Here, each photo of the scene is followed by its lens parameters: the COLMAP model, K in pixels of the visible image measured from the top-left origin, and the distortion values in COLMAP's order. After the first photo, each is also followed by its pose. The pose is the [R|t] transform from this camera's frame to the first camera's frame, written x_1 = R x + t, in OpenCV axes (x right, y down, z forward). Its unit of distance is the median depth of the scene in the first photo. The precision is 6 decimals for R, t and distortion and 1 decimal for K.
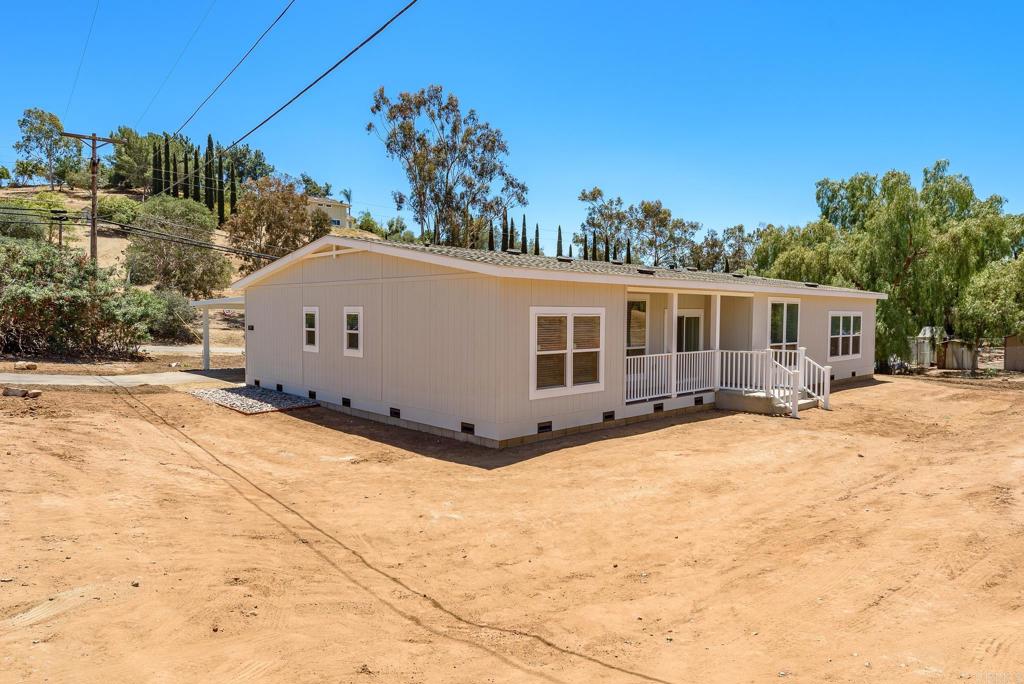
lens RADIAL K [[642.6, 0, 510.6], [0, 642.6, 341.8], [0, 0, 1]] dist [0.016748, -0.008710]
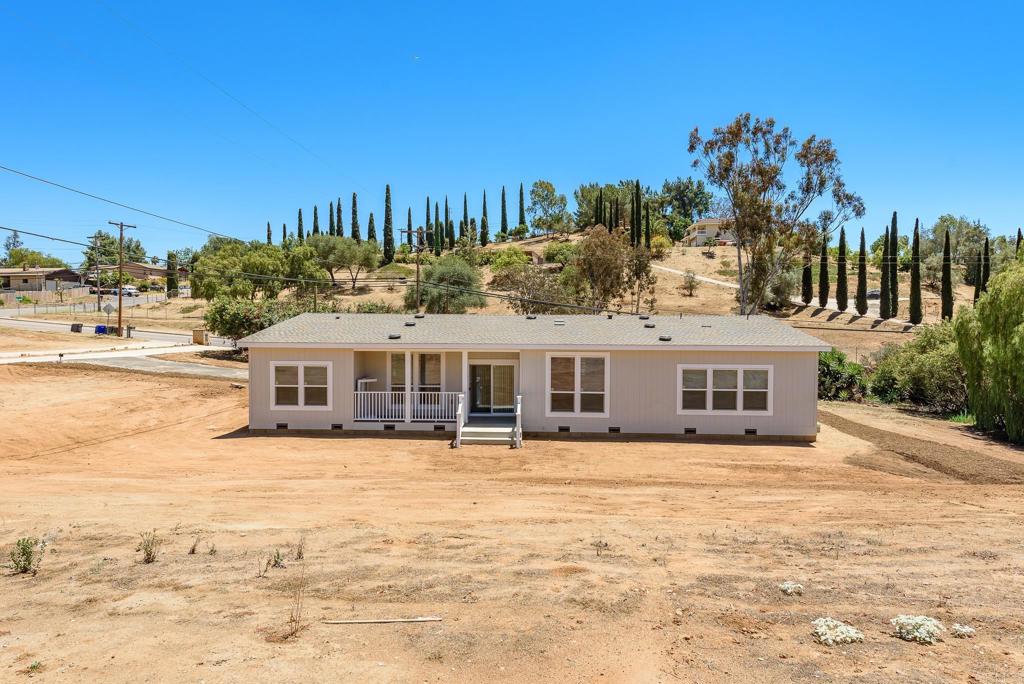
lens RADIAL K [[642.6, 0, 513.0], [0, 642.6, 338.0], [0, 0, 1]] dist [0.016748, -0.008710]
pose [[0.682526, 0.019419, -0.730604, 1.494099], [-0.031877, 0.999487, -0.003214, -0.109240], [0.730166, 0.025483, 0.682794, 0.172441]]
